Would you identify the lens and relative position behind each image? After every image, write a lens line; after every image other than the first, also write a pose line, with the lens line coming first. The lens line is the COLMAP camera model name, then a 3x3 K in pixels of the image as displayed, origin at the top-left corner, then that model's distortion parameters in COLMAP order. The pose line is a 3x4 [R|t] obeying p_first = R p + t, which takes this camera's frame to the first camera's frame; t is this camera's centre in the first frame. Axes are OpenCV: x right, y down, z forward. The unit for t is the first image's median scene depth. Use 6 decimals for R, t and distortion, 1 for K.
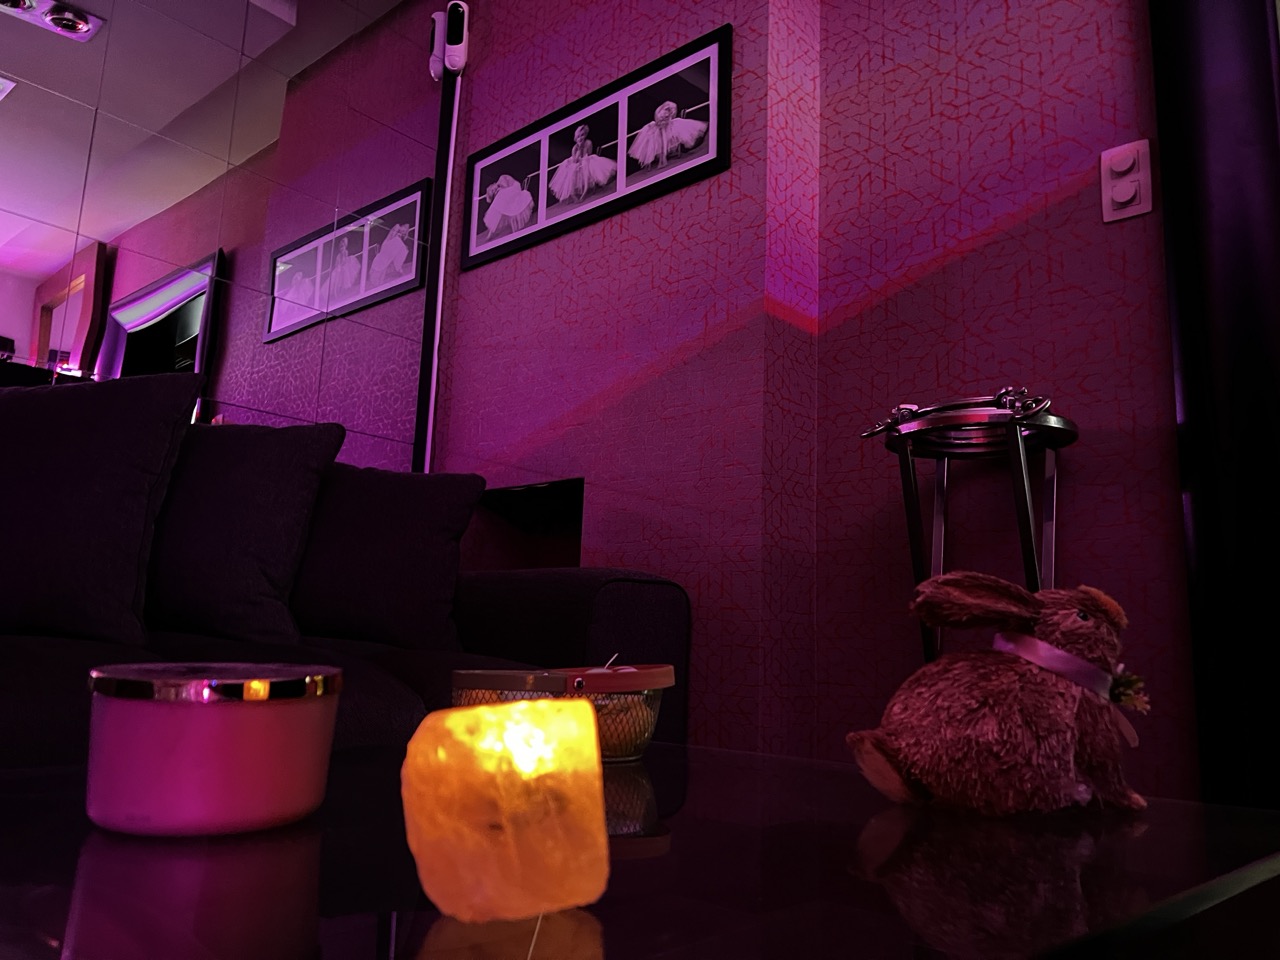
lens RADIAL K [[966.7, 0, 637.9], [0, 966.7, 476.6], [0, 0, 1]] dist [0.021218, -0.007873]
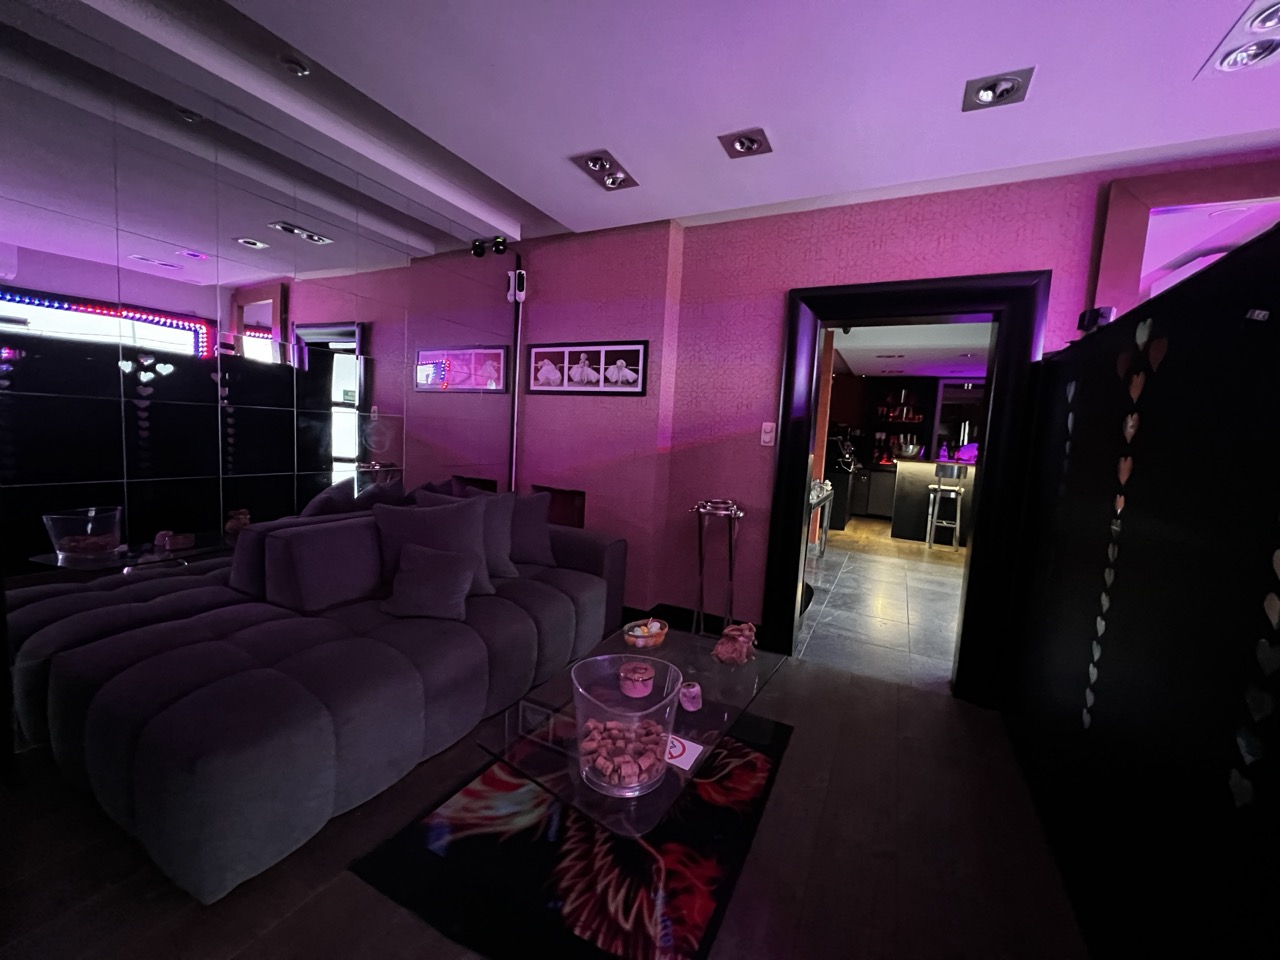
lens RADIAL K [[516.5, 0, 641.7], [0, 516.5, 478.7], [0, 0, 1]] dist [-0.002189, 0.000549]
pose [[0.965107, -0.003725, 0.261828, -0.277217], [-0.068836, 0.961122, 0.267406, -0.428430], [-0.252645, -0.276099, 0.927330, -0.419597]]
